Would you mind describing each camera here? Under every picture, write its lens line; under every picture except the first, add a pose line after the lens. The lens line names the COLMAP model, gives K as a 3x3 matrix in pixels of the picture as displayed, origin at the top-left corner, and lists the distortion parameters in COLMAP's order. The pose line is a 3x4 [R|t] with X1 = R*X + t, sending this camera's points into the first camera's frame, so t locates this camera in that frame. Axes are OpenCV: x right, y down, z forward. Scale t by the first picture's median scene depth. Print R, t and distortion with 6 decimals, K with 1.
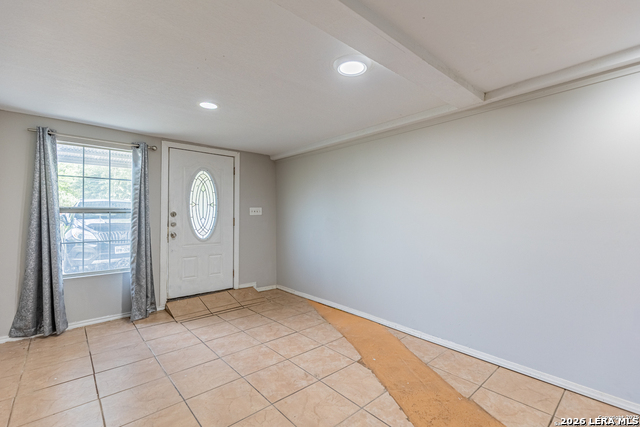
lens RADIAL K [[289.3, 0, 325.2], [0, 289.3, 213.9], [0, 0, 1]] dist [0.009009, -0.002167]
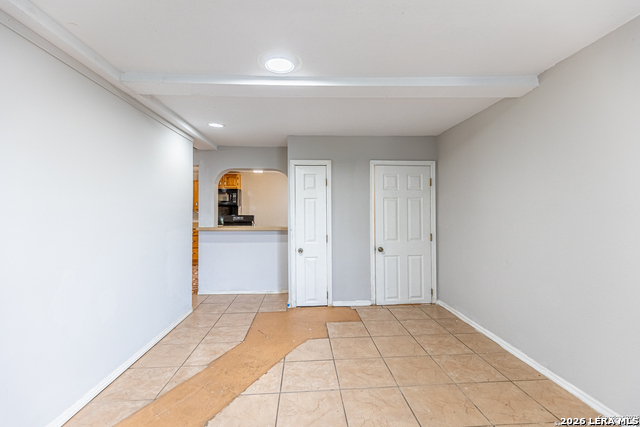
lens RADIAL K [[289.3, 0, 320.6], [0, 289.3, 213.6], [0, 0, 1]] dist [0.009009, -0.002167]
pose [[-0.772948, -0.003832, 0.634458, -0.406976], [-0.003241, 0.999993, 0.002091, 0.000685], [-0.634461, -0.000440, -0.772954, 1.055714]]
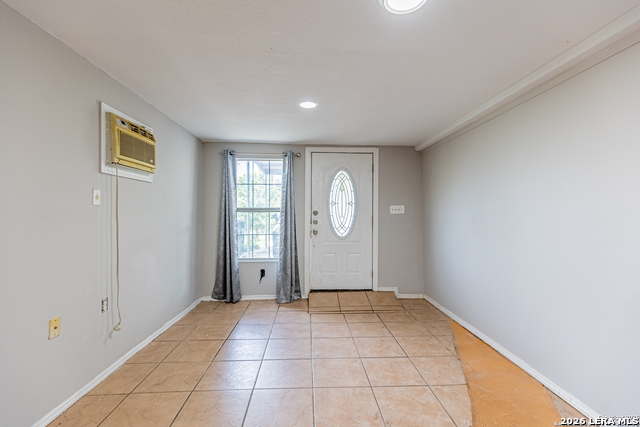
lens RADIAL K [[289.3, 0, 323.0], [0, 289.3, 212.4], [0, 0, 1]] dist [0.009009, -0.002167]
pose [[0.770446, -0.003617, -0.637495, 0.219905], [0.001999, 0.999993, -0.003258, 0.003392], [0.637502, 0.001236, 0.770447, 0.201737]]
